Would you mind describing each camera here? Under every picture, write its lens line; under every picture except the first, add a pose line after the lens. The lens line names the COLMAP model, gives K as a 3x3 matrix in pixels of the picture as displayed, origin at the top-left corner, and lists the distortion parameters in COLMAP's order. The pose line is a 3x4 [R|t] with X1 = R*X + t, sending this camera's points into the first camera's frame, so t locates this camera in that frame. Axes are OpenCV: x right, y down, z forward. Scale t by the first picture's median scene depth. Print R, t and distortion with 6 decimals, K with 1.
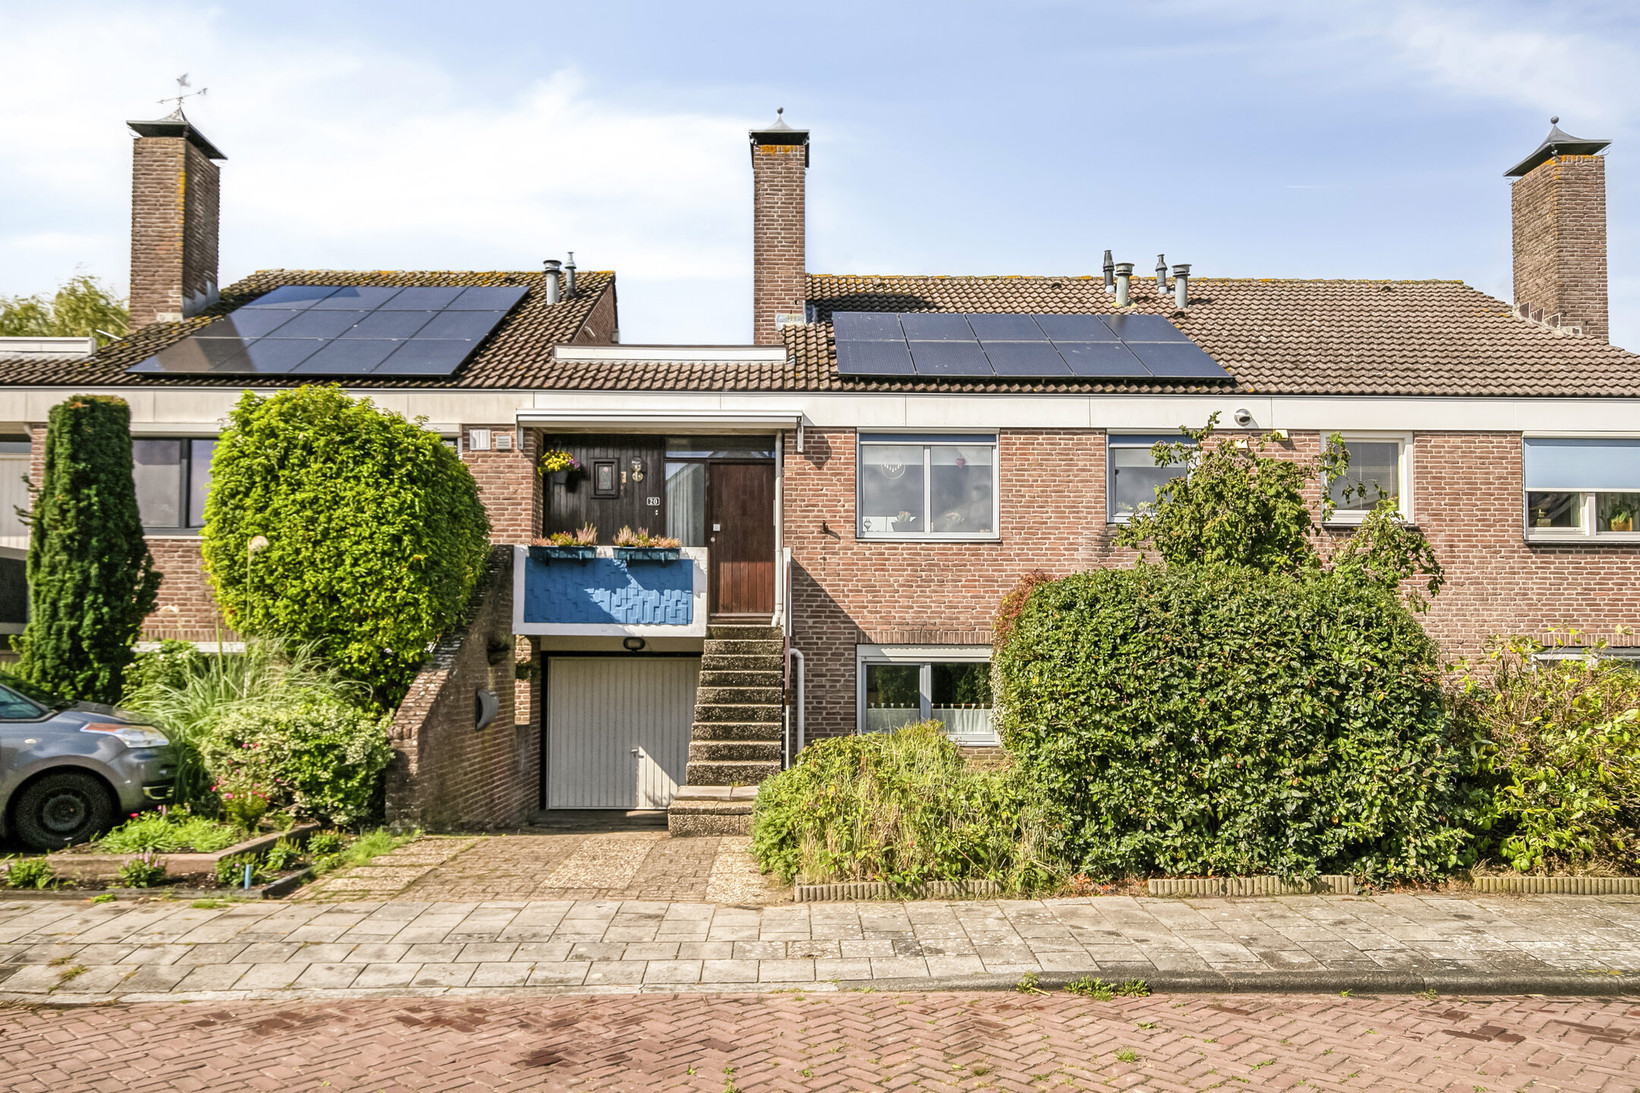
lens RADIAL K [[1119.4, 0, 820.0], [0, 1119.4, 546.5], [0, 0, 1]] dist [0.002808, -0.001018]
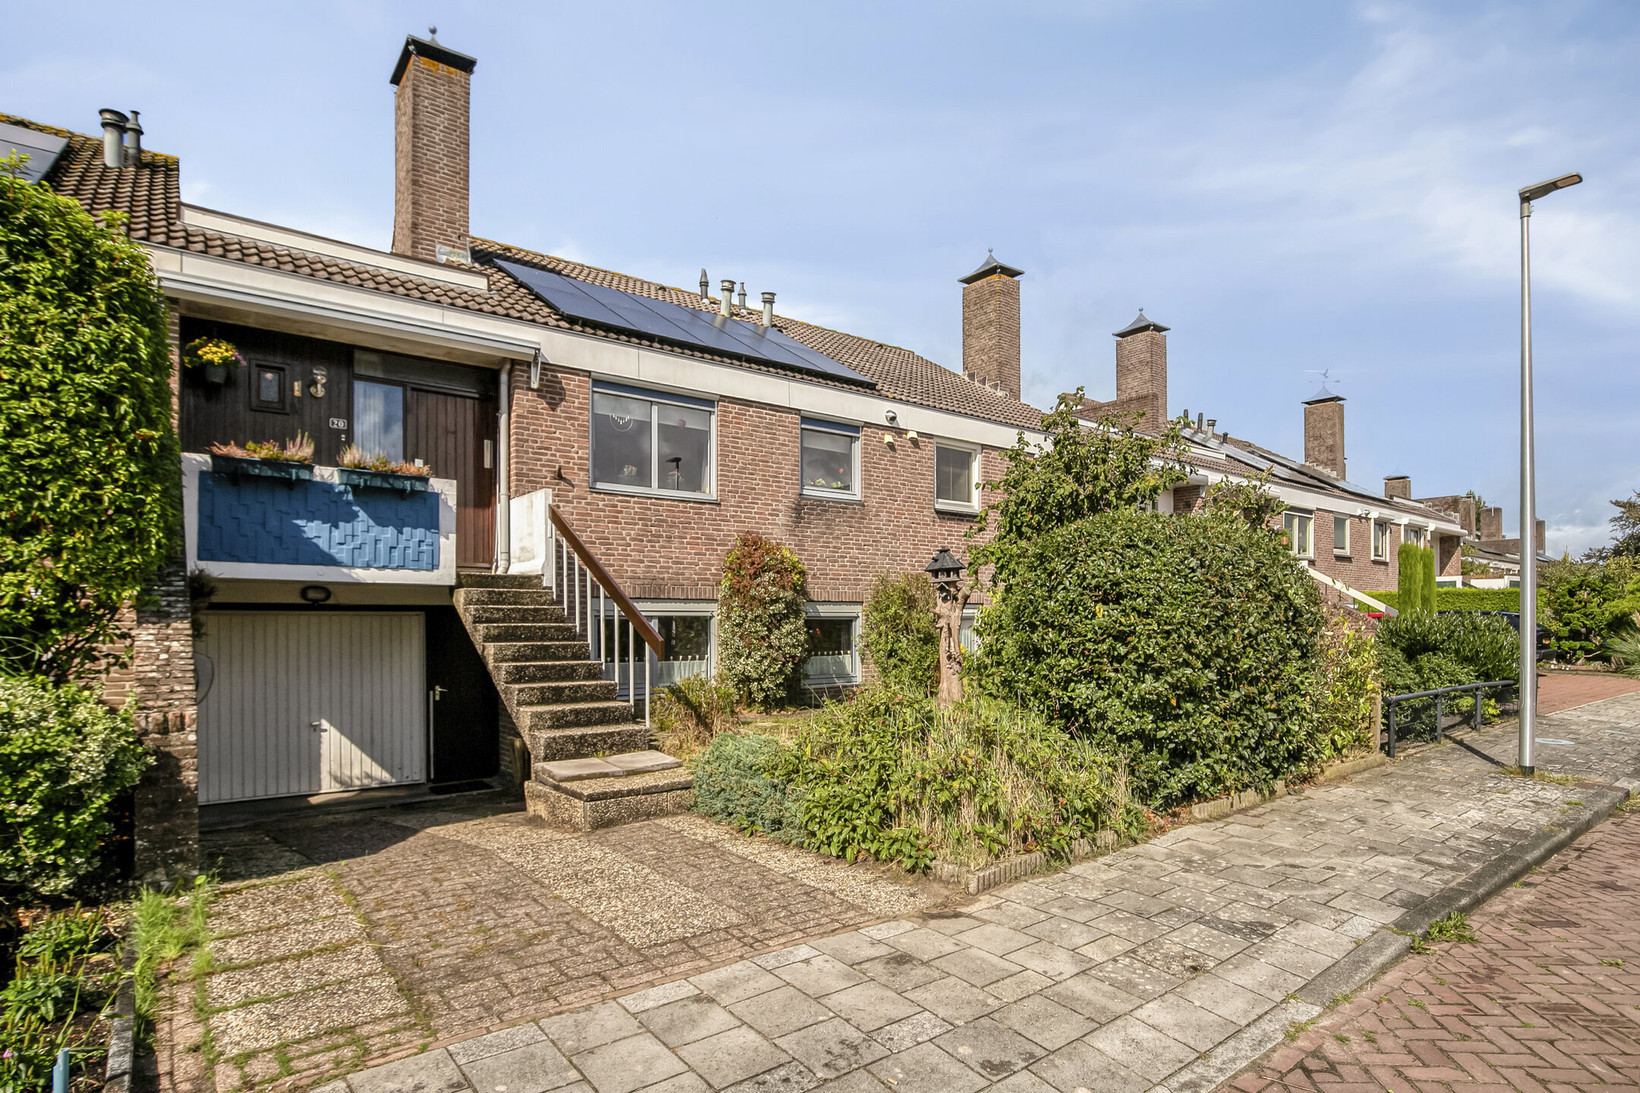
lens RADIAL K [[847.8, 0, 819.0], [0, 847.8, 592.6], [0, 0, 1]] dist [-0.023618, 0.000640]
pose [[0.810113, 0.014314, 0.586099, -0.257191], [-0.049593, 0.997792, 0.044180, 0.044913], [-0.584173, -0.064857, 0.809034, 0.325163]]
